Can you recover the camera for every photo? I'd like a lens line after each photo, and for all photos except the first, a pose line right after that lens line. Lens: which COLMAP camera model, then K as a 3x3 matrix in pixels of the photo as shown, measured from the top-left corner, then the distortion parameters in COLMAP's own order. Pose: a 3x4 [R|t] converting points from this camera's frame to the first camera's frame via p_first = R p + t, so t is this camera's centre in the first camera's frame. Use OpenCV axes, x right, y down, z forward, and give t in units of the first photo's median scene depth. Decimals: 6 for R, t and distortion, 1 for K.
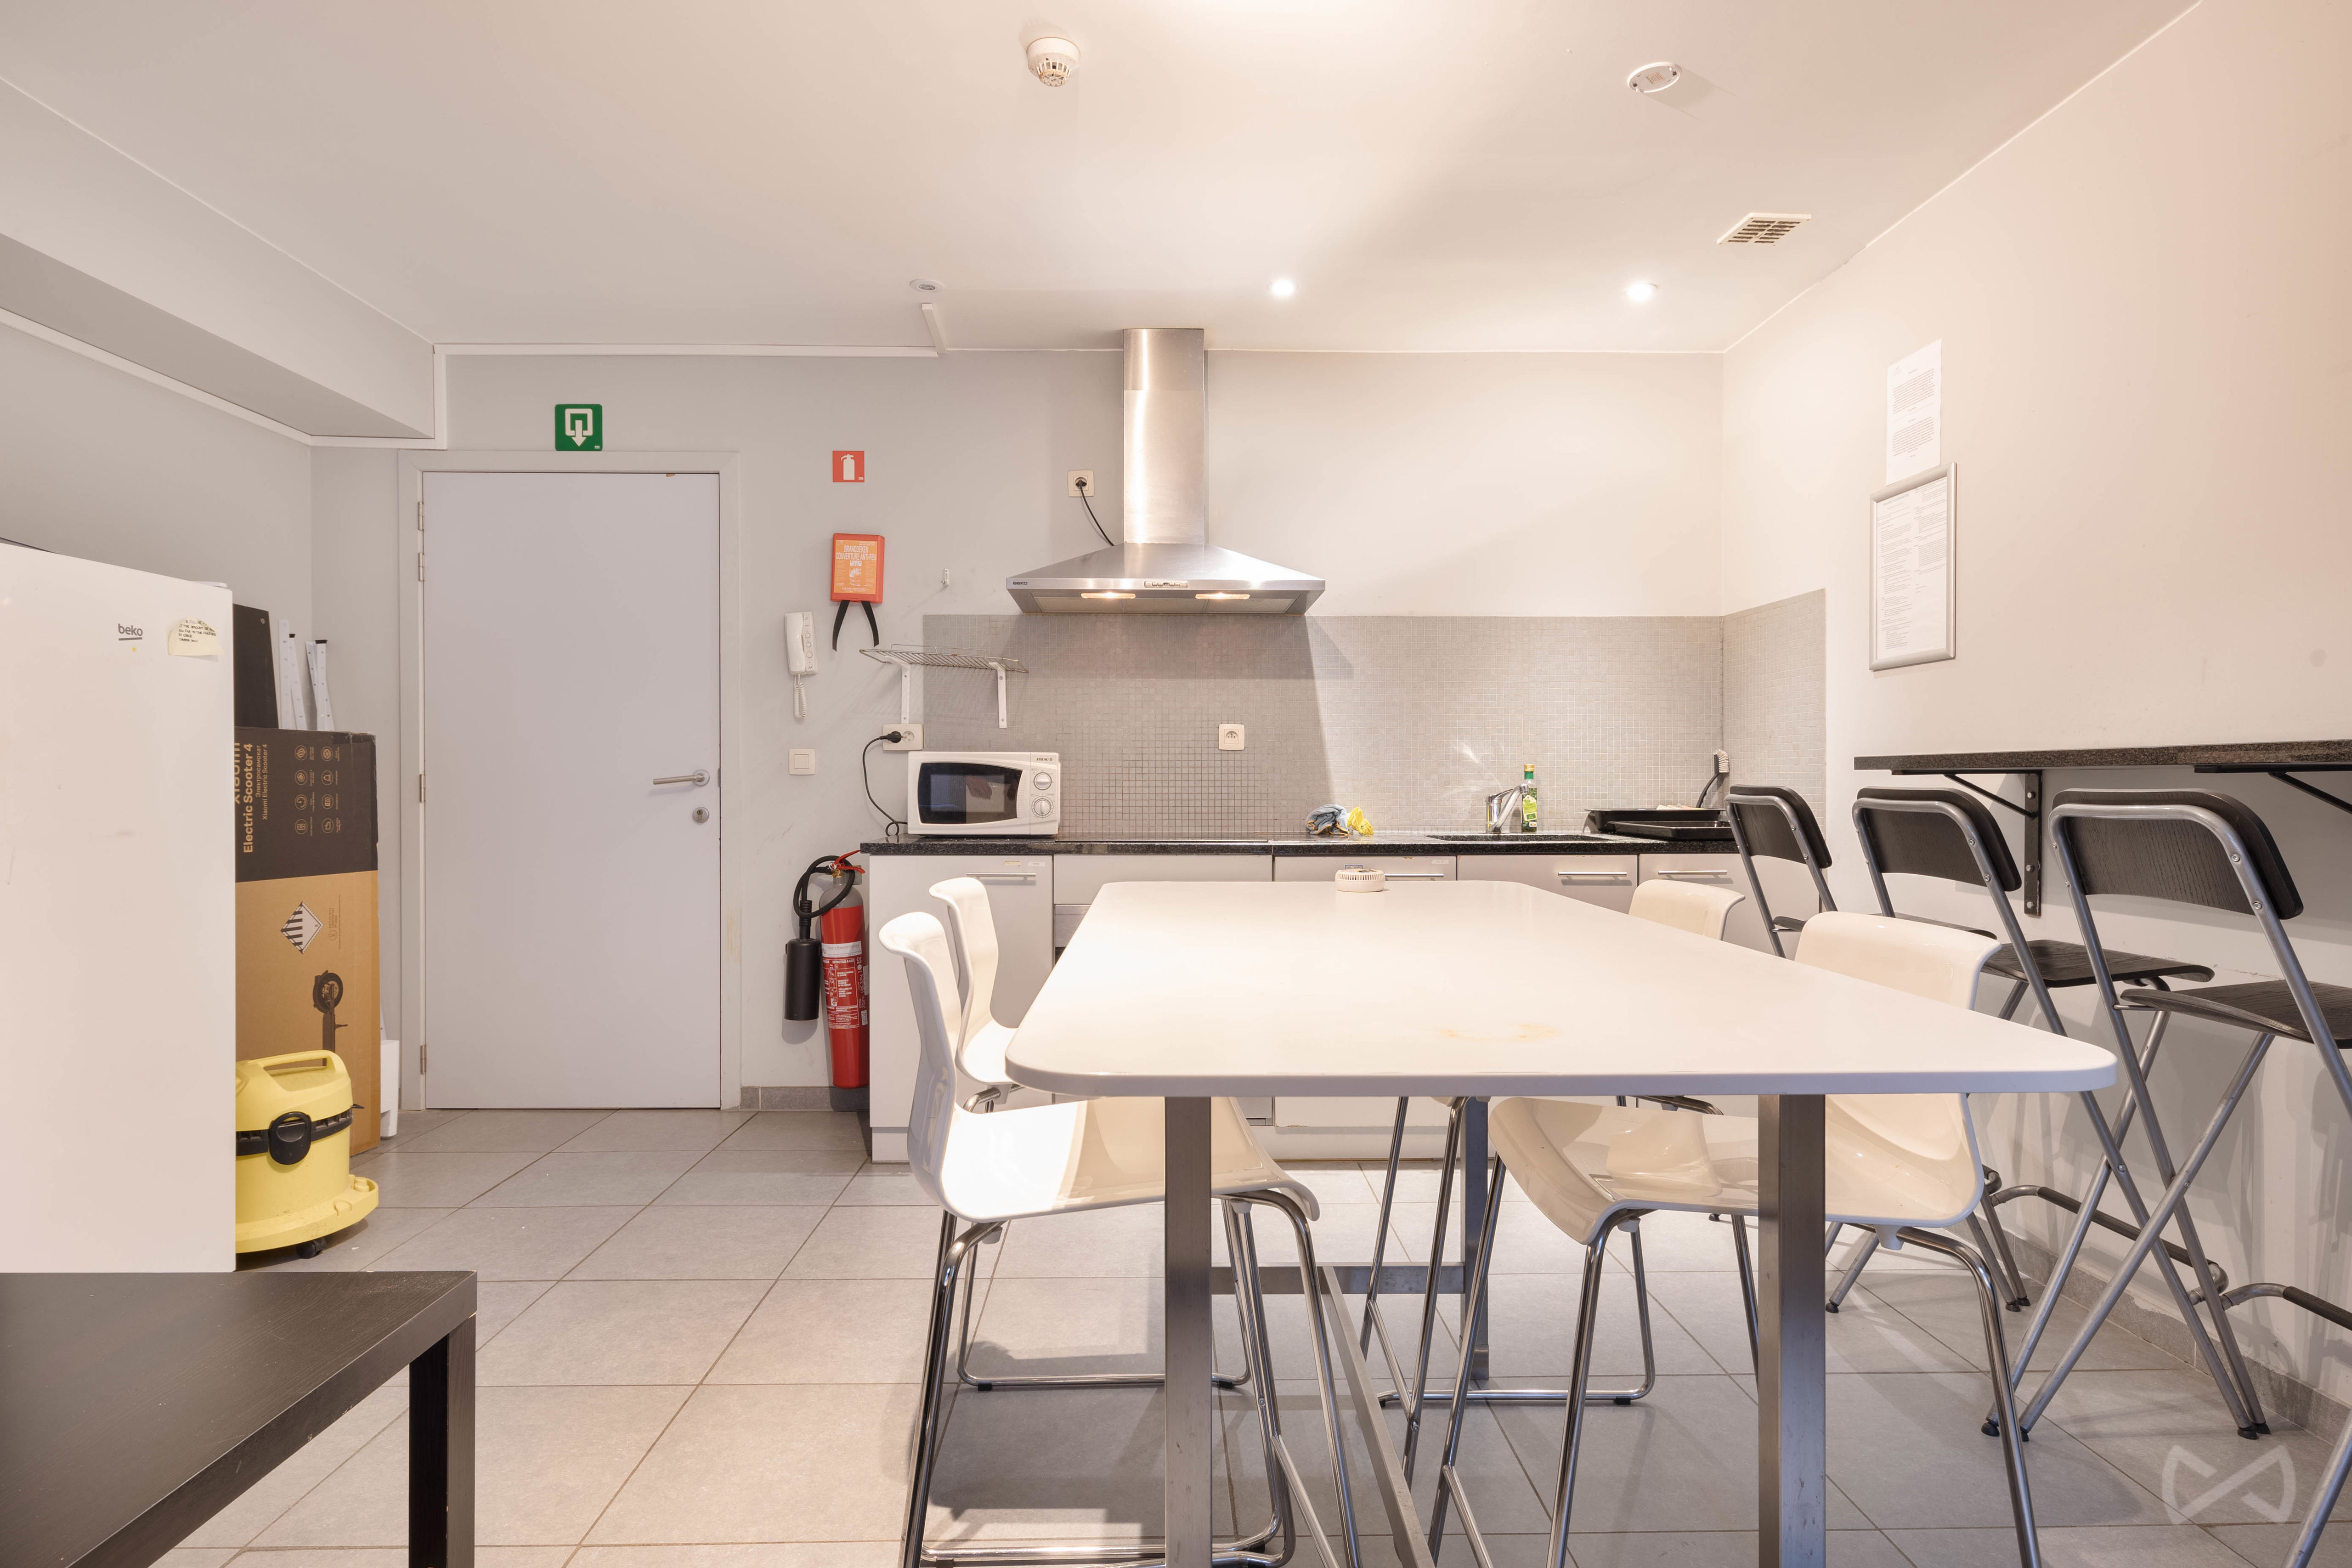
lens RADIAL K [[1279.4, 0, 1167.4], [0, 1279.4, 789.2], [0, 0, 1]] dist [0.016514, 0.000501]
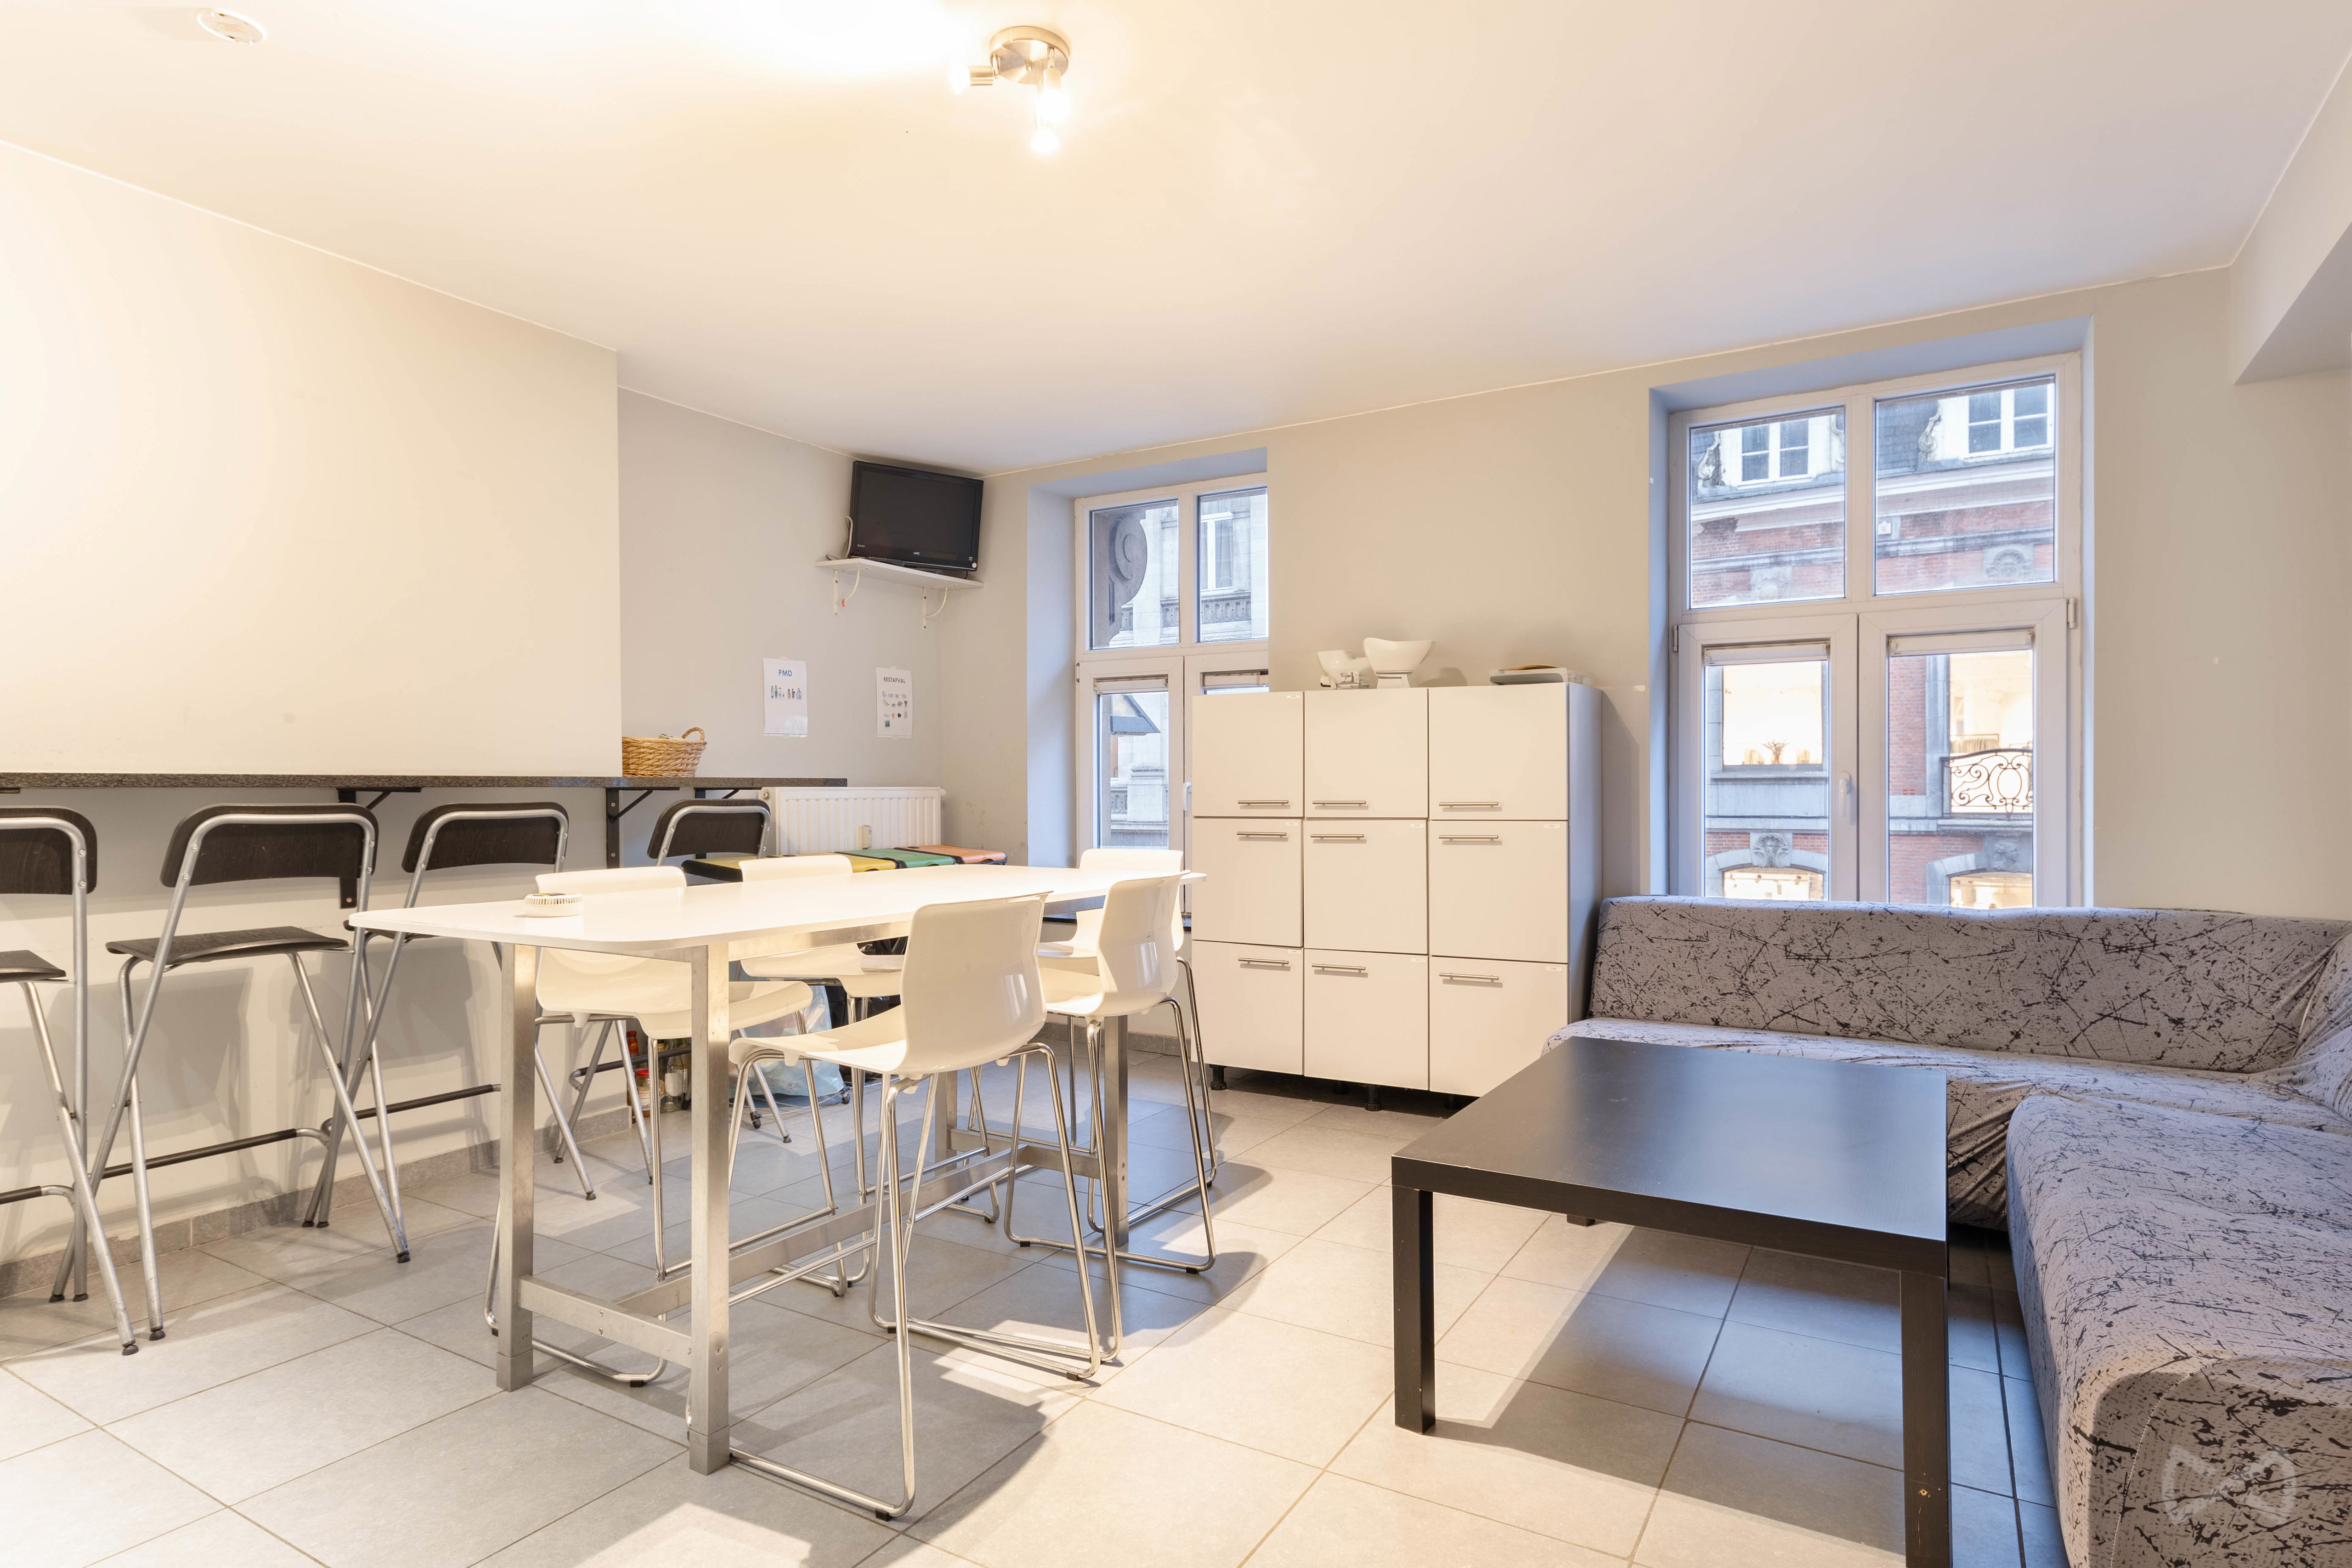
lens RADIAL K [[1279.4, 0, 1167.4], [0, 1279.4, 789.2], [0, 0, 1]] dist [0.016514, 0.000501]
pose [[-0.853326, 0.004122, 0.521362, -0.800378], [0.008143, 0.999952, 0.005422, -0.016460], [-0.521314, 0.008872, -0.853319, 1.747816]]
